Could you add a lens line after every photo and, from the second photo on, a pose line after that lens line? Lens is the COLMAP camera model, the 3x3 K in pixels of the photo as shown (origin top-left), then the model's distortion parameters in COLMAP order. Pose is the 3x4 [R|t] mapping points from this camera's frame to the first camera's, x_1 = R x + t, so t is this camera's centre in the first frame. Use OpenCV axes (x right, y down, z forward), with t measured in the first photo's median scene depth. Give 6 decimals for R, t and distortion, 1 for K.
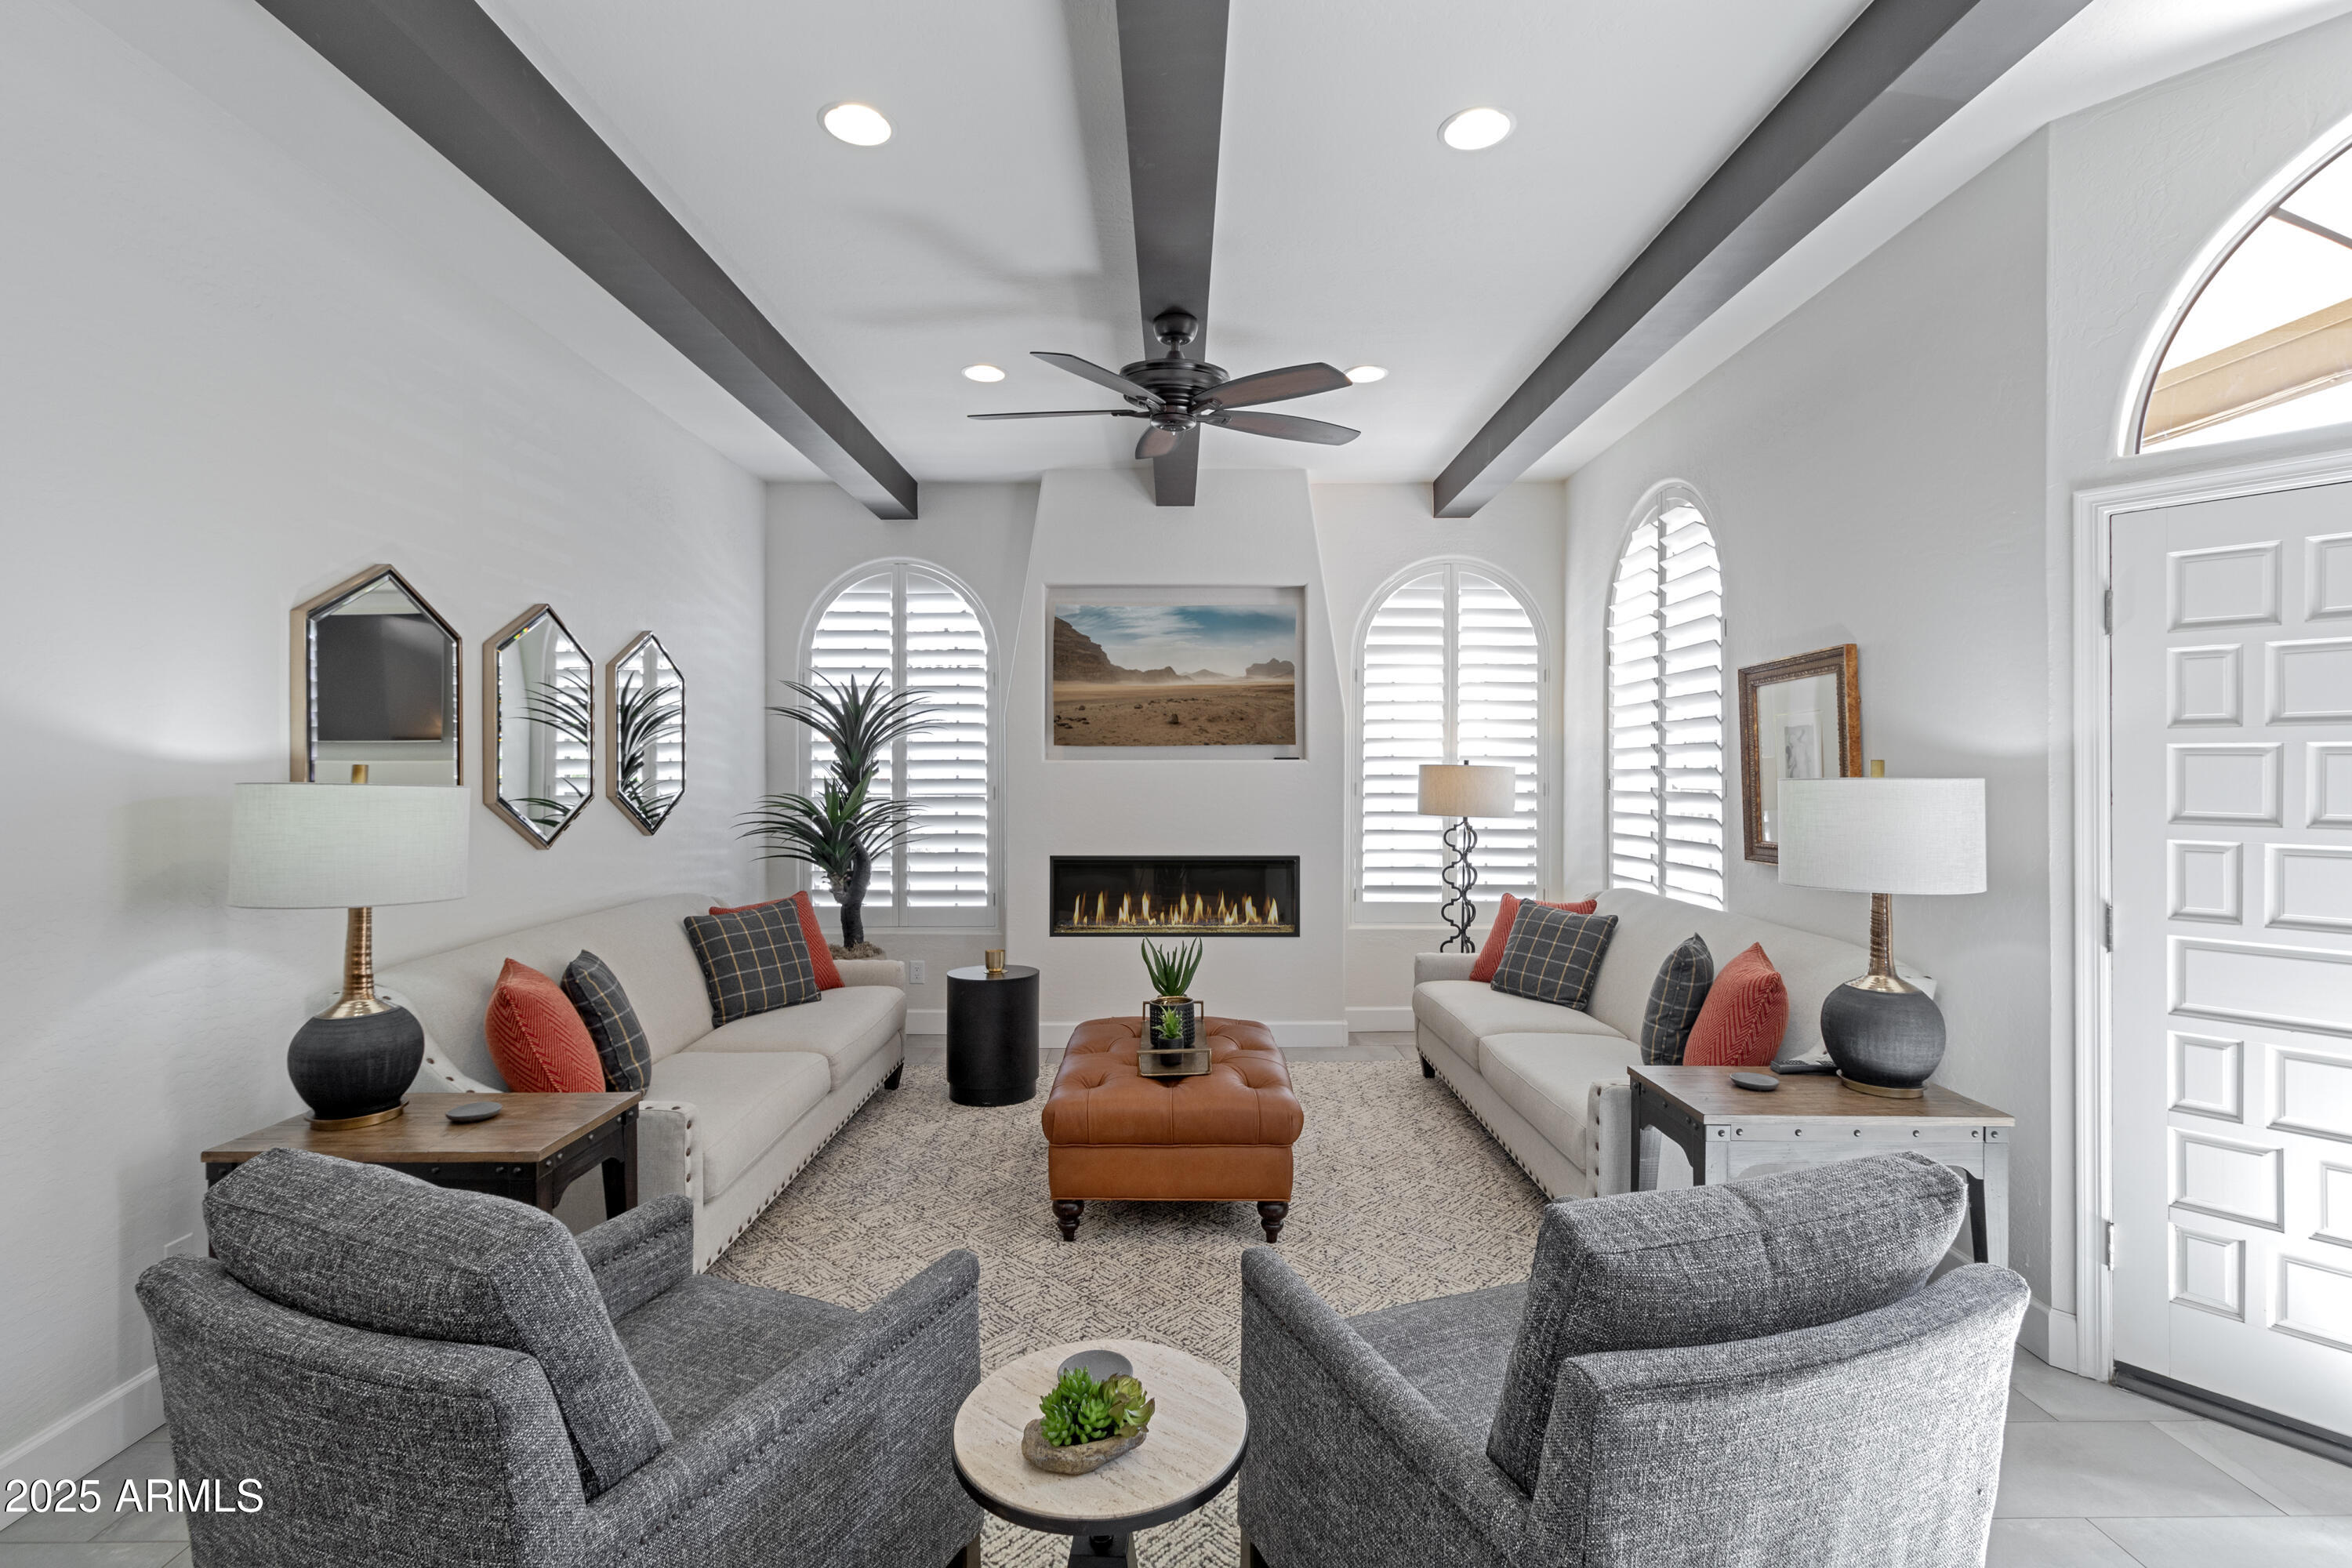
lens RADIAL K [[1061.5, 0, 1168.5], [0, 1061.5, 772.8], [0, 0, 1]] dist [0.002417, -0.000053]
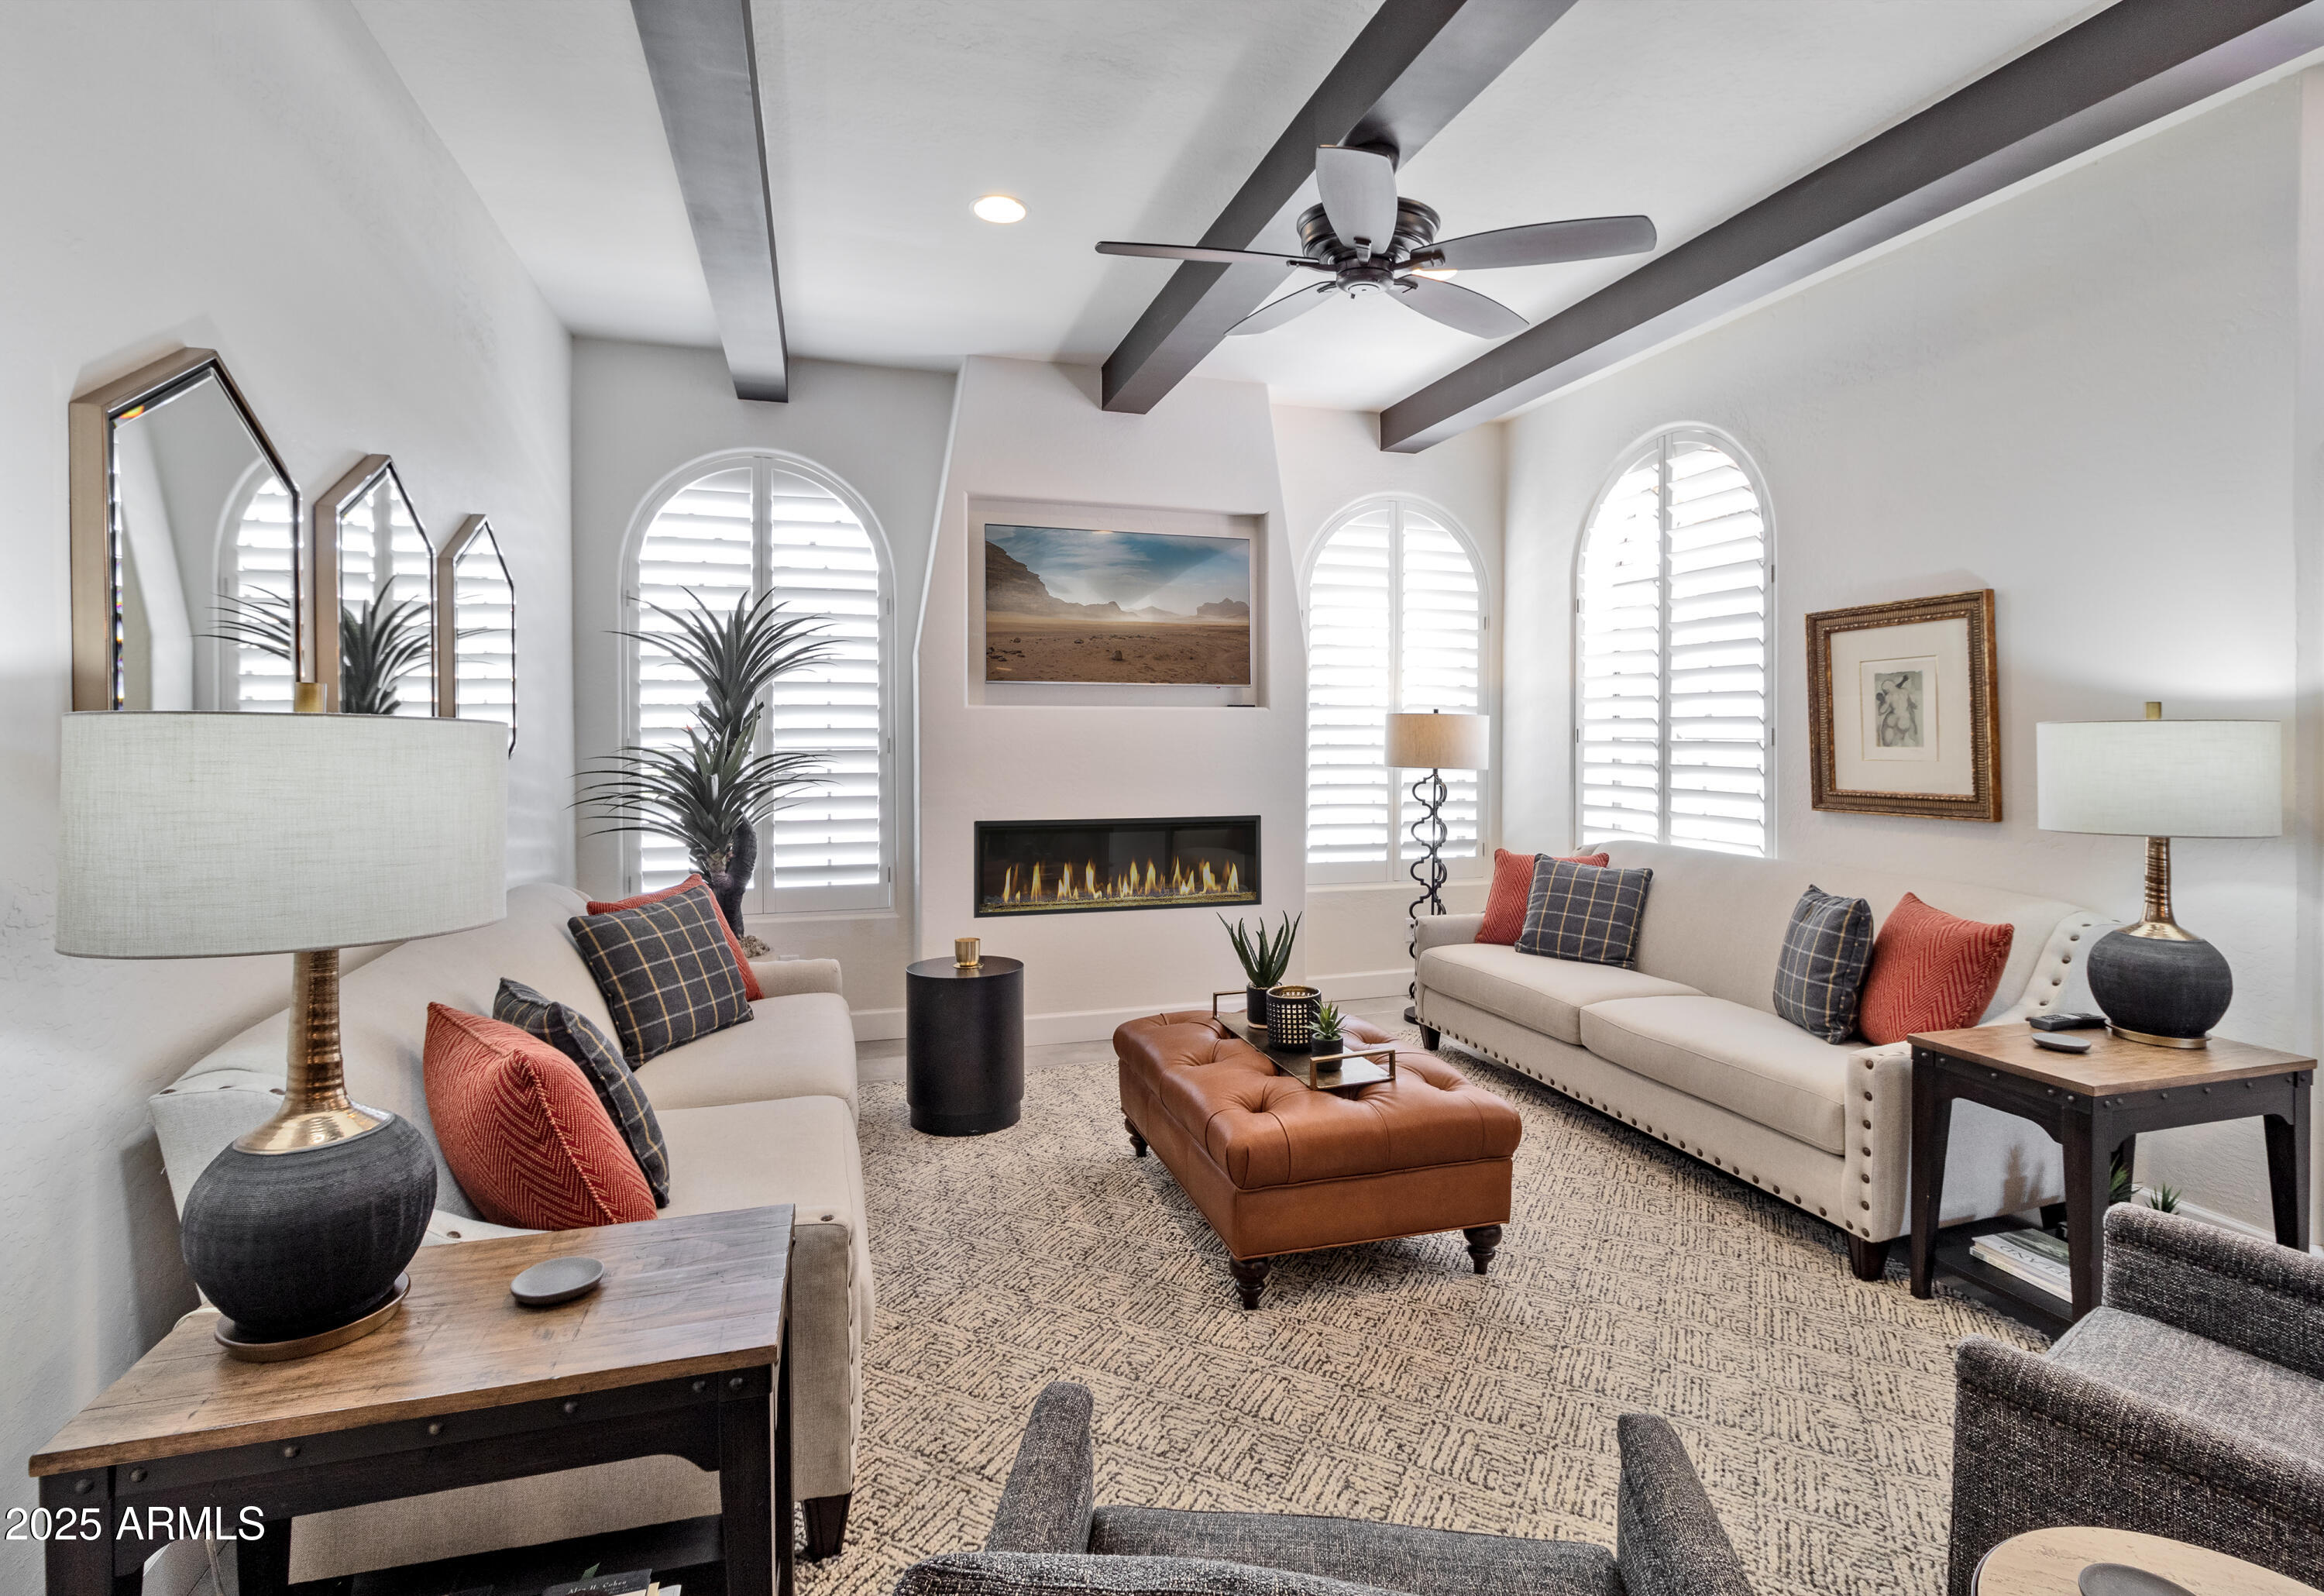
lens RADIAL K [[1076.8, 0, 1150.9], [0, 1076.8, 743.9], [0, 0, 1]] dist [-0.000294, 0.000361]
pose [[0.954413, -0.001507, 0.298486, -0.238178], [-0.002057, 0.999930, 0.011625, 0.007999], [-0.298483, -0.011709, 0.954343, 0.157755]]
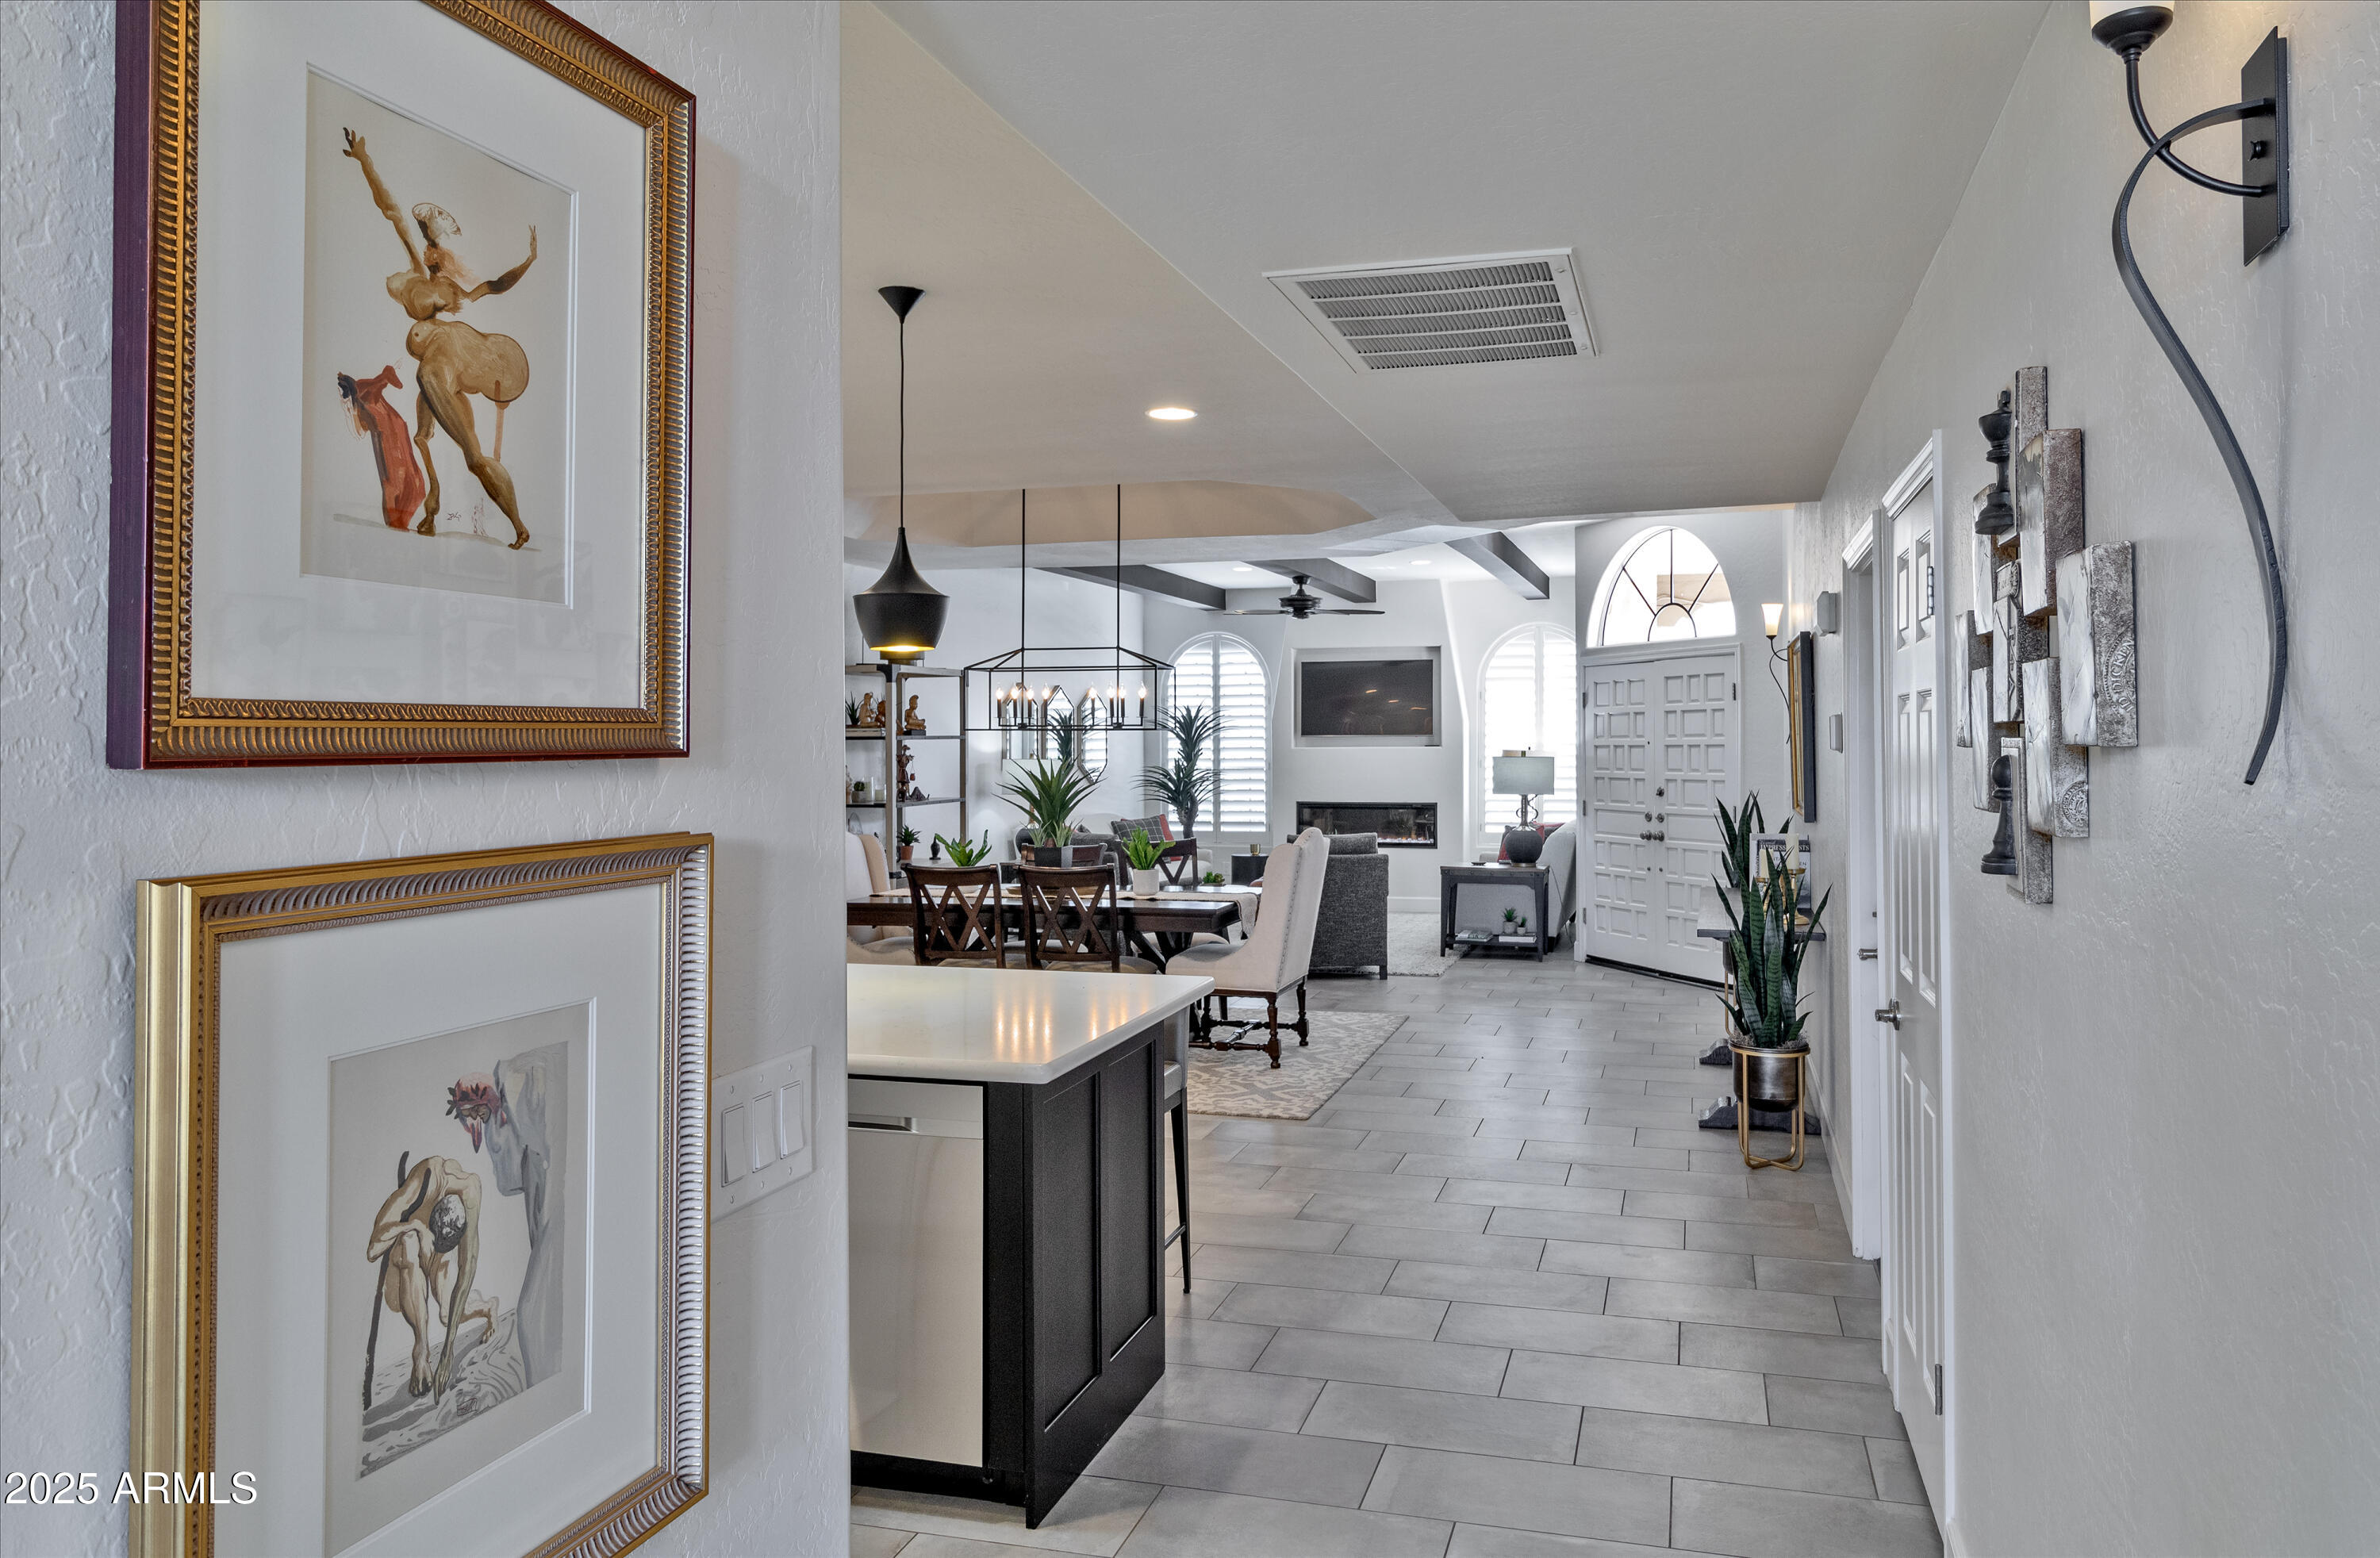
lens RADIAL K [[1575.9, 0, 1197.5], [0, 1575.9, 722.2], [0, 0, 1]] dist [-0.000599, 0.000013]
pose [[0.952061, -0.006732, -0.305833, 0.562561], [0.000732, 0.999805, -0.019729, -0.002240], [0.305906, 0.018559, 0.951881, -1.629149]]
